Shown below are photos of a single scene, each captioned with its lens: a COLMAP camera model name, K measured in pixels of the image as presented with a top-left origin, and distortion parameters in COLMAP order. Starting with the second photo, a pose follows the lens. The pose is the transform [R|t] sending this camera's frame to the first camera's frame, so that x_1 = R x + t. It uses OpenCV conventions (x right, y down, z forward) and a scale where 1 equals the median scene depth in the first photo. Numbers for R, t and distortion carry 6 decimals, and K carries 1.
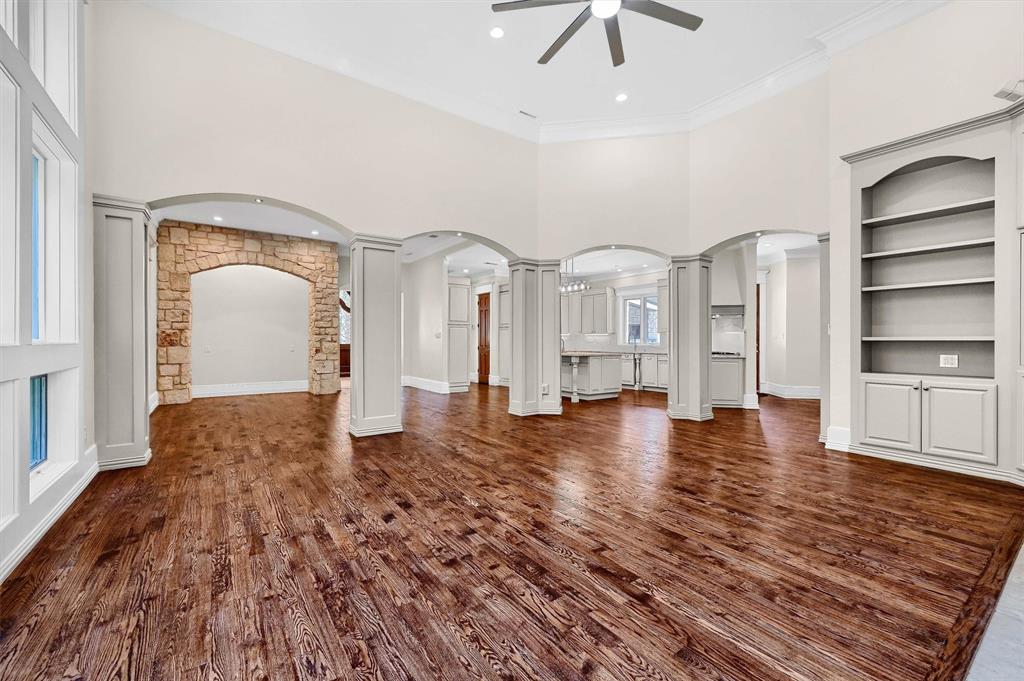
lens RADIAL K [[424.4, 0, 511.8], [0, 424.4, 341.5], [0, 0, 1]] dist [-0.015186, 0.000361]
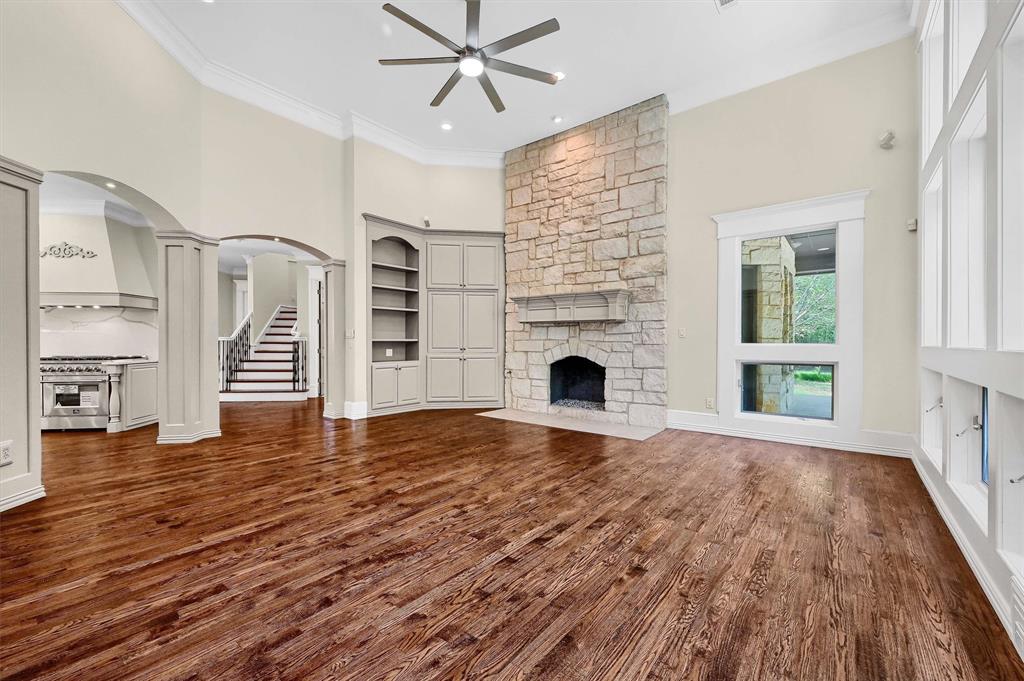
lens RADIAL K [[424.4, 0, 511.7], [0, 424.4, 339.6], [0, 0, 1]] dist [-0.015186, 0.000361]
pose [[-0.290648, -0.002199, 0.956828, -0.896375], [0.001124, 0.999996, 0.002639, -0.012902], [-0.956829, 0.001843, -0.290644, 1.126840]]
